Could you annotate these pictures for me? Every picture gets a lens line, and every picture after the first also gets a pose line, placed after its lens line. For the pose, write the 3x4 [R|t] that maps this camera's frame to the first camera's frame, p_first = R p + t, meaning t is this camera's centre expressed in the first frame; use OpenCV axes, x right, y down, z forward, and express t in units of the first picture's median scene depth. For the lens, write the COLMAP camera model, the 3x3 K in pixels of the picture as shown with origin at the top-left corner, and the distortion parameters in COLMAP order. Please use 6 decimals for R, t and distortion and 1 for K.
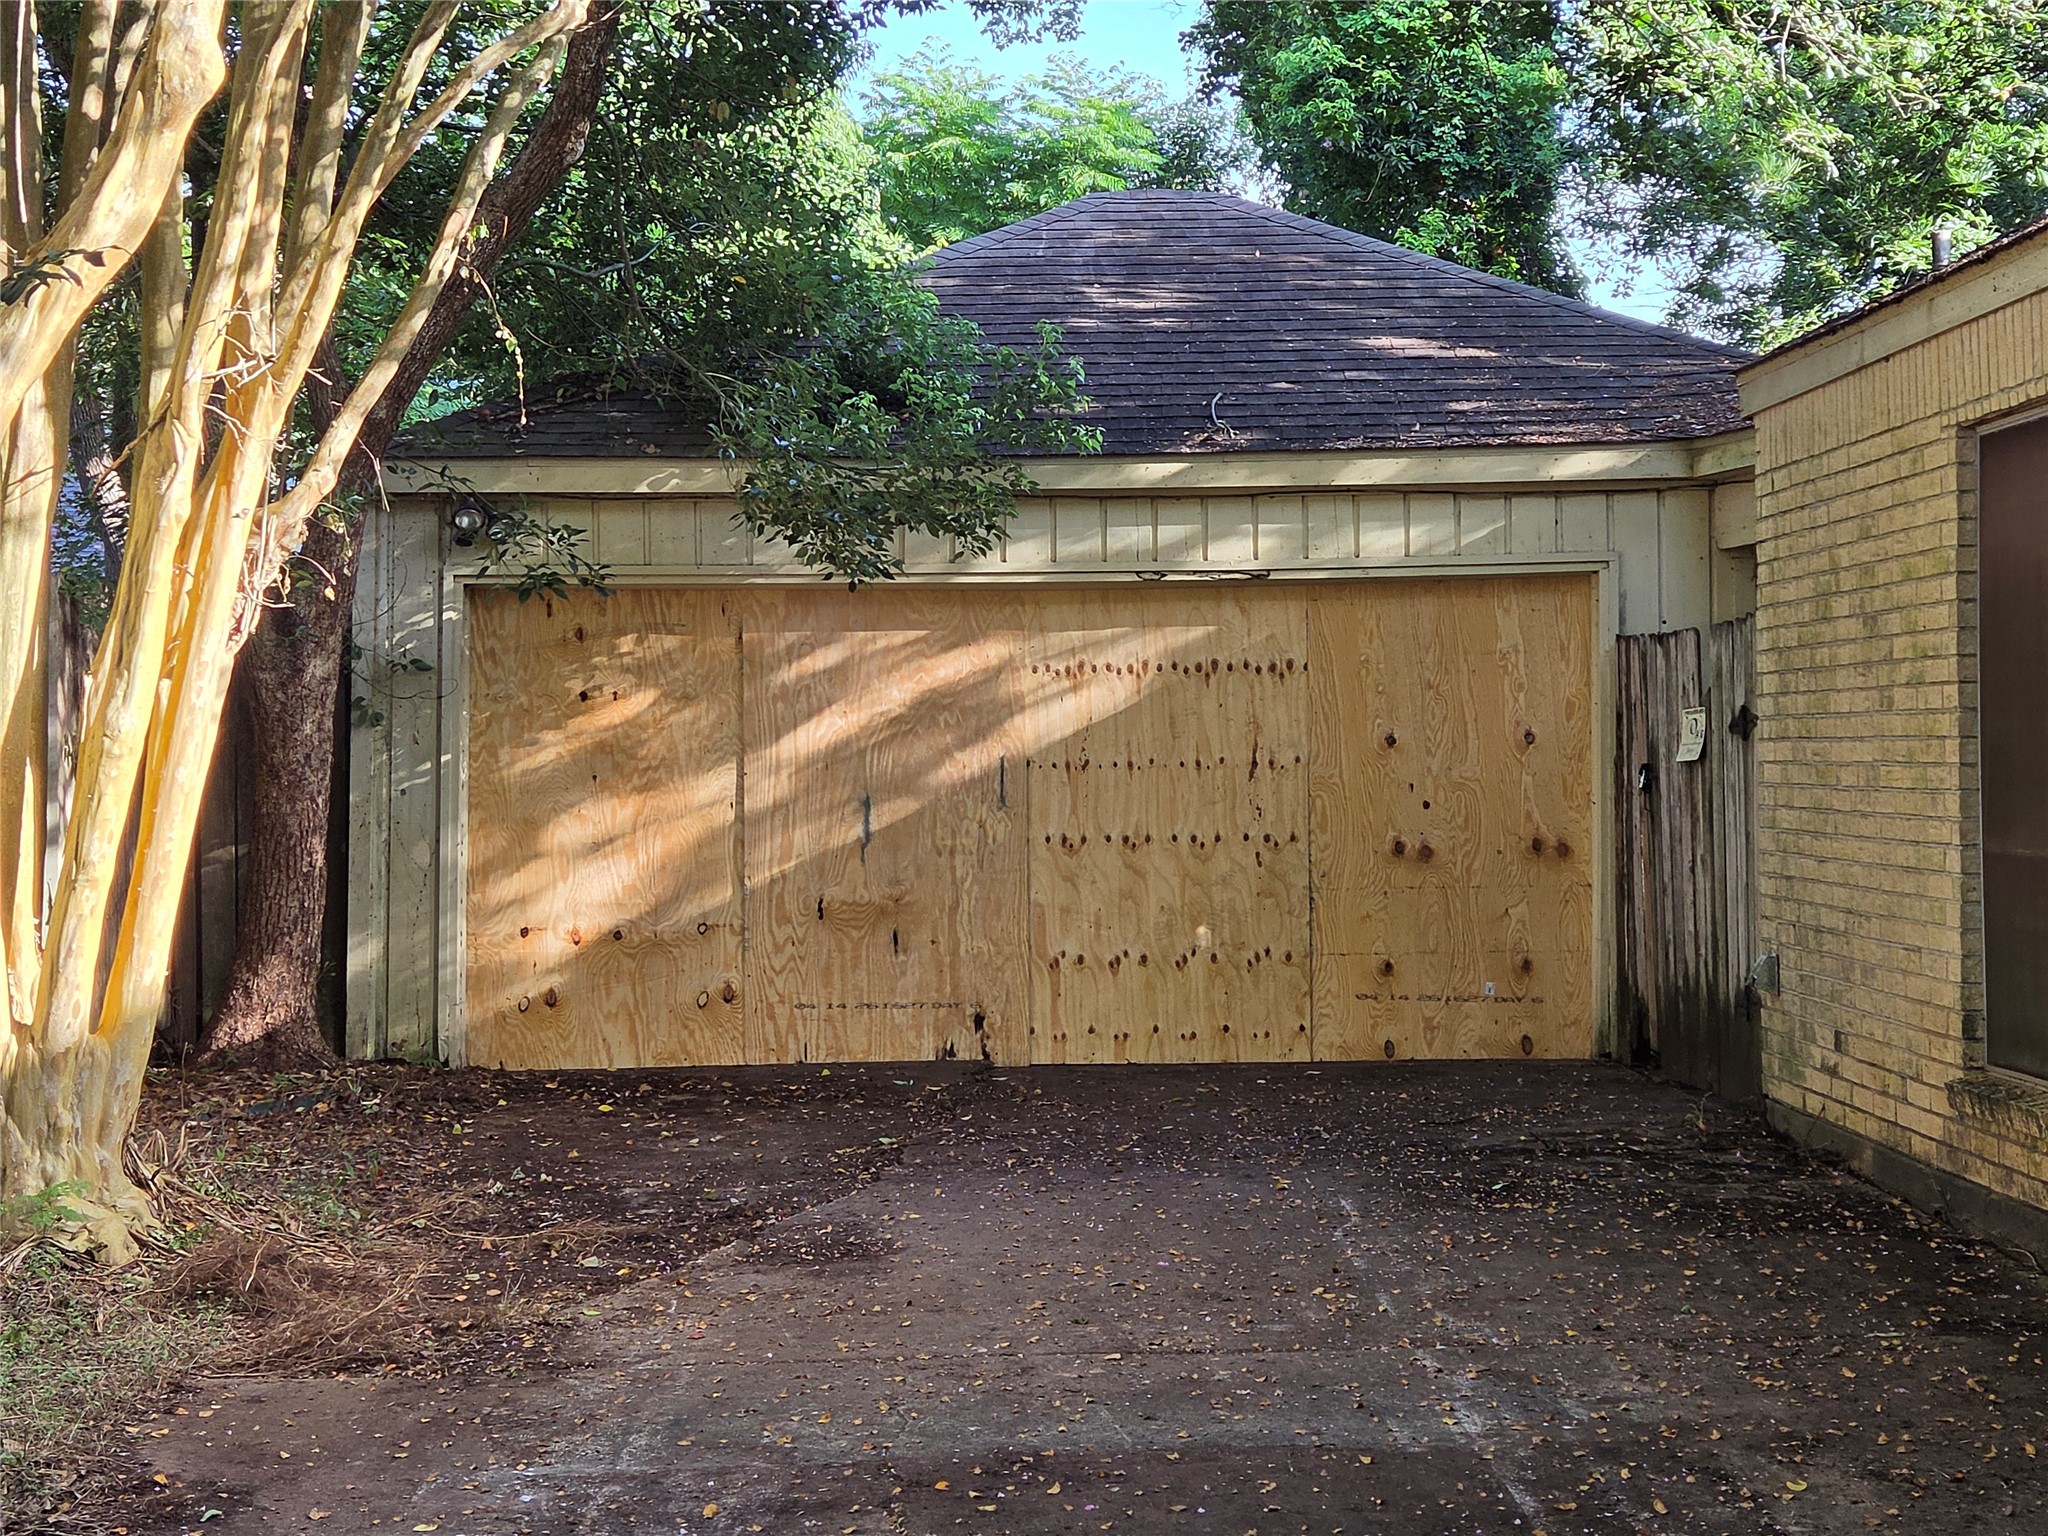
lens RADIAL K [[3576.8, 0, 1023.7], [0, 3576.8, 768.6], [0, 0, 1]] dist [-0.032242, 0.000000]
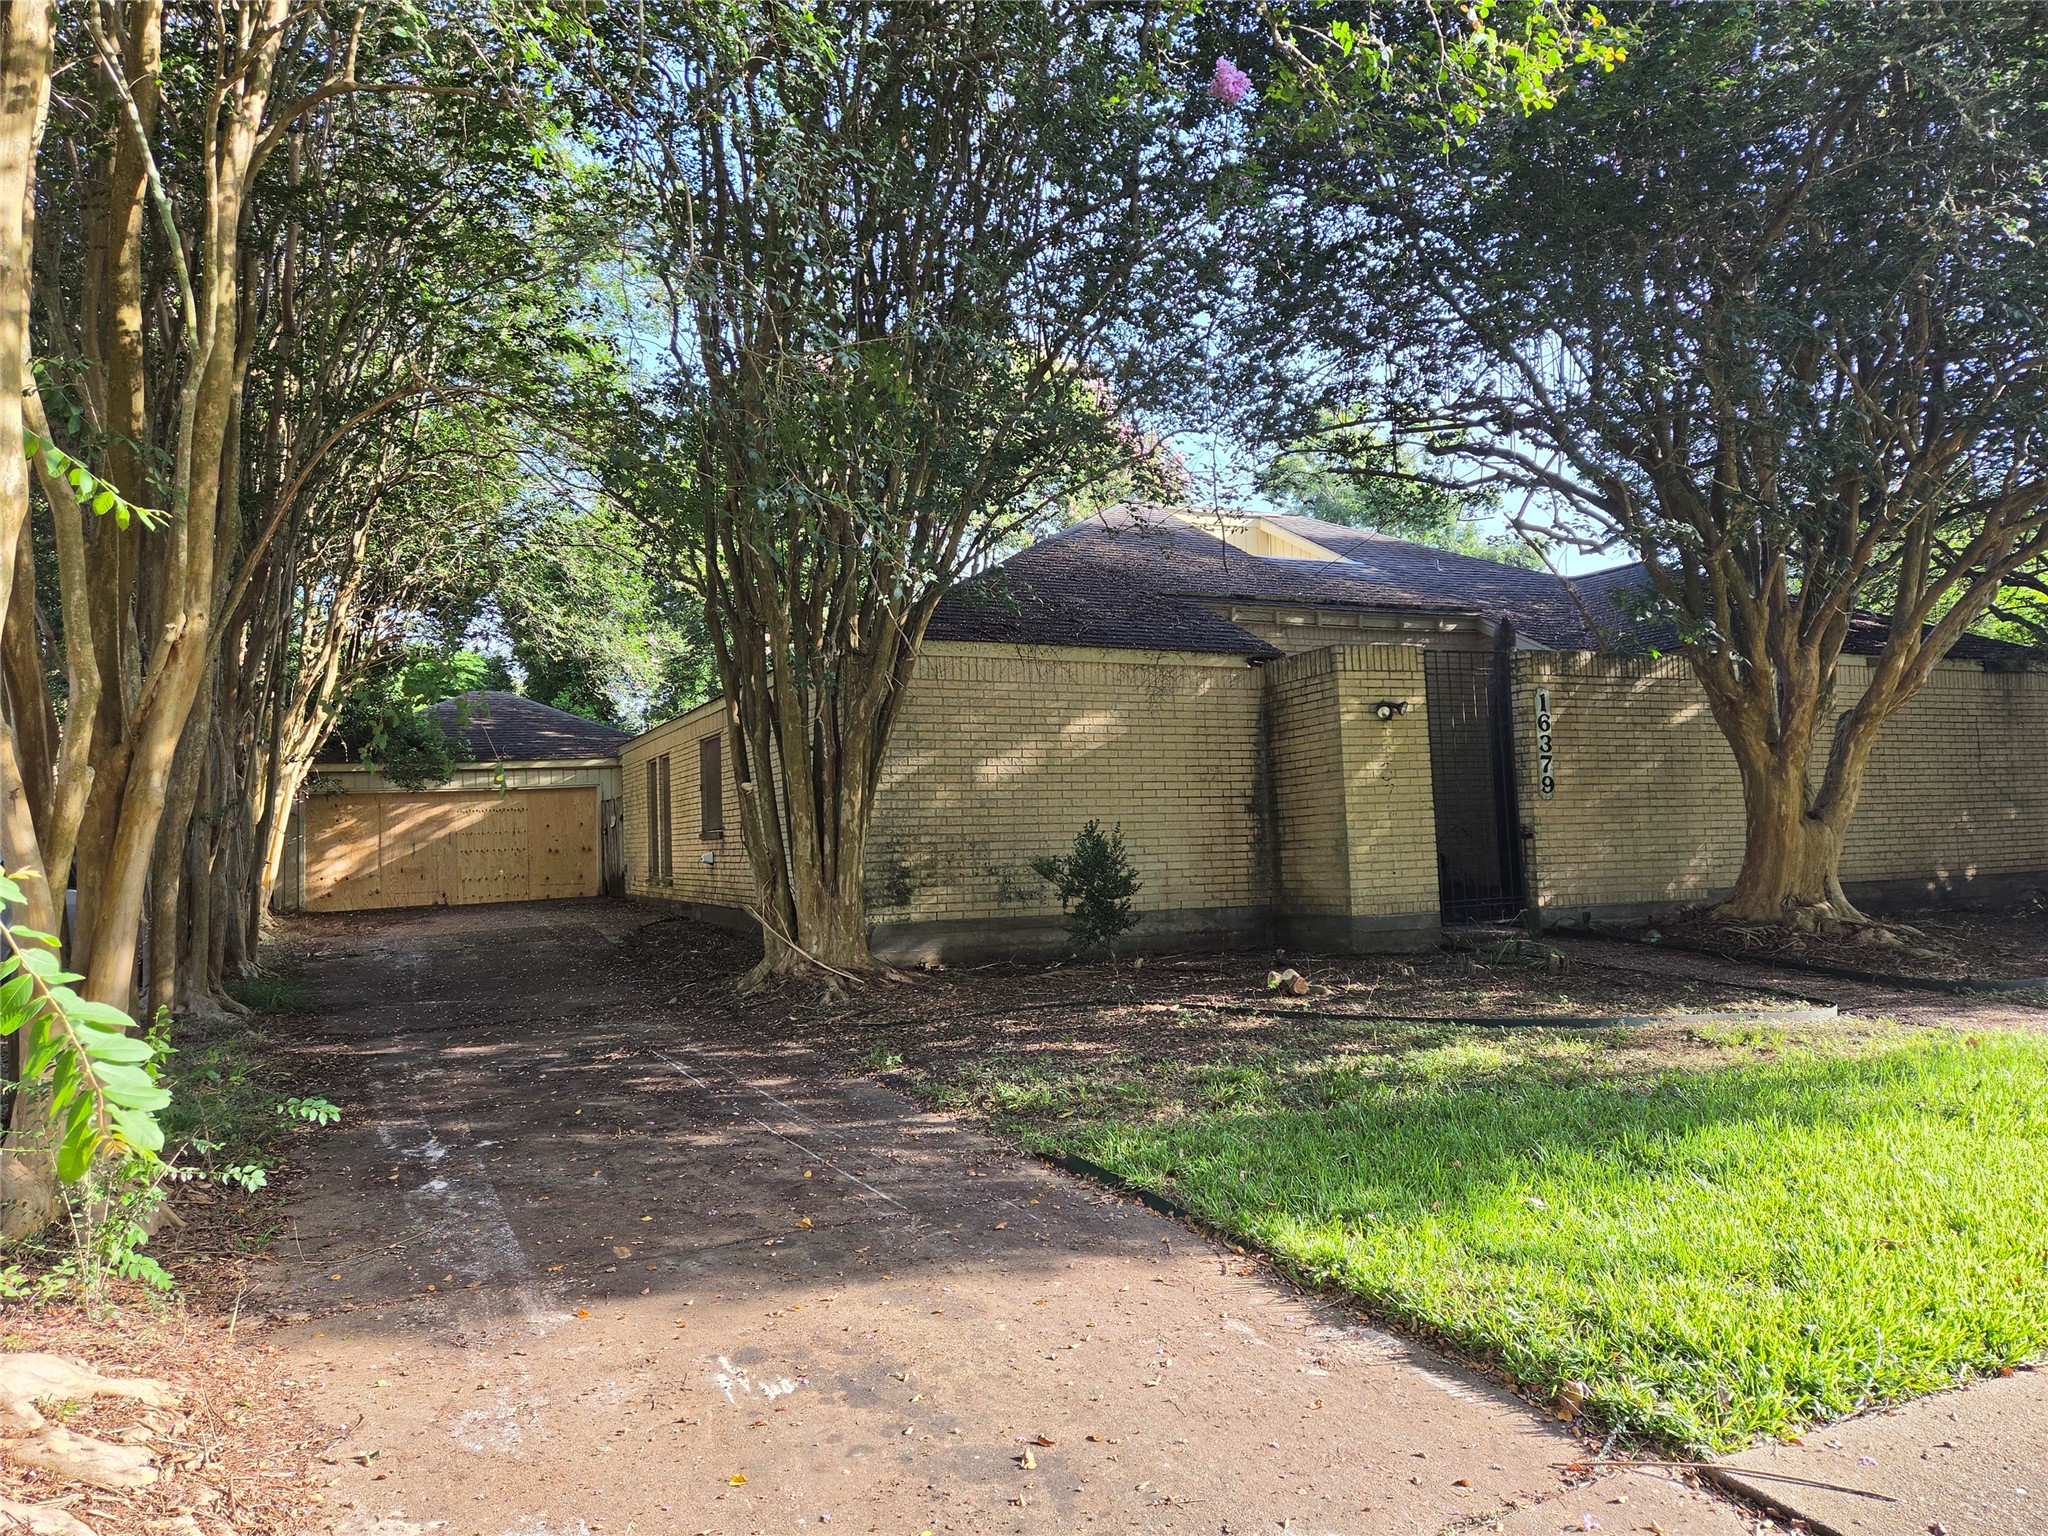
lens RADIAL K [[1360.6, 0, 1030.2], [0, 1360.6, 775.2], [0, 0, 1]] dist [0.048683, -0.000515]
pose [[0.915403, -0.011800, 0.402365, -0.029785], [0.035647, 0.998020, -0.051829, 0.038311], [-0.400956, 0.061787, 0.914011, -0.768512]]
